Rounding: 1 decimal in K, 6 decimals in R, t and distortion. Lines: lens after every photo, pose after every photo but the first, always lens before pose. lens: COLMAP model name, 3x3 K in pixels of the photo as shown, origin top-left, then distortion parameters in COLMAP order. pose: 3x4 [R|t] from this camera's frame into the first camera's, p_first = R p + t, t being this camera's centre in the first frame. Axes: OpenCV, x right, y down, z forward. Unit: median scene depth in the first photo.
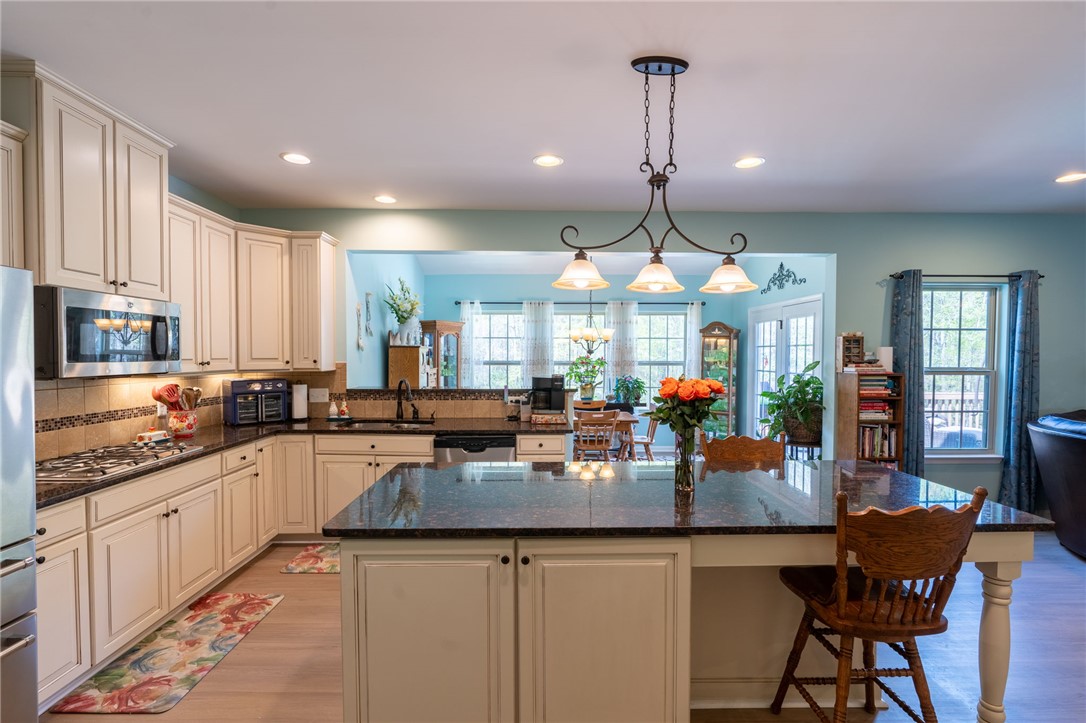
lens RADIAL K [[511.7, 0, 543.0], [0, 511.7, 361.5], [0, 0, 1]] dist [-0.003521, -0.000417]
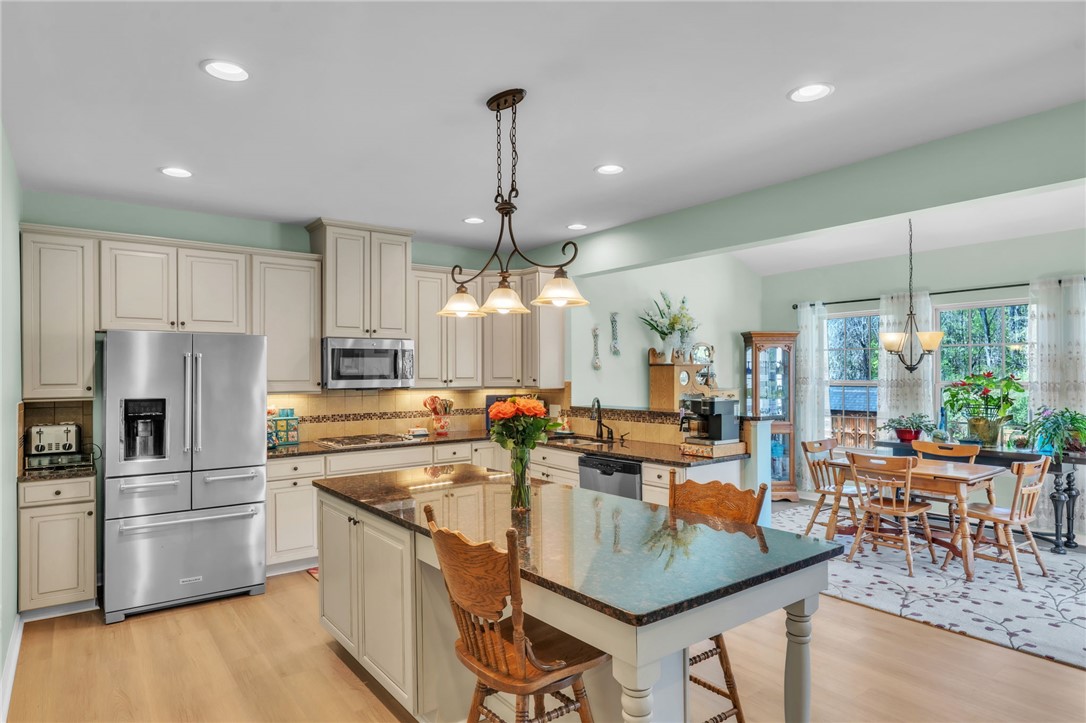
lens RADIAL K [[636.8, 0, 508.9], [0, 636.8, 351.6], [0, 0, 1]] dist [0.021688, 0.000520]
pose [[0.557301, -0.033039, -0.829653, 0.793911], [-0.004327, 0.999079, -0.042692, -0.003140], [0.830299, 0.027383, 0.556645, 0.174985]]
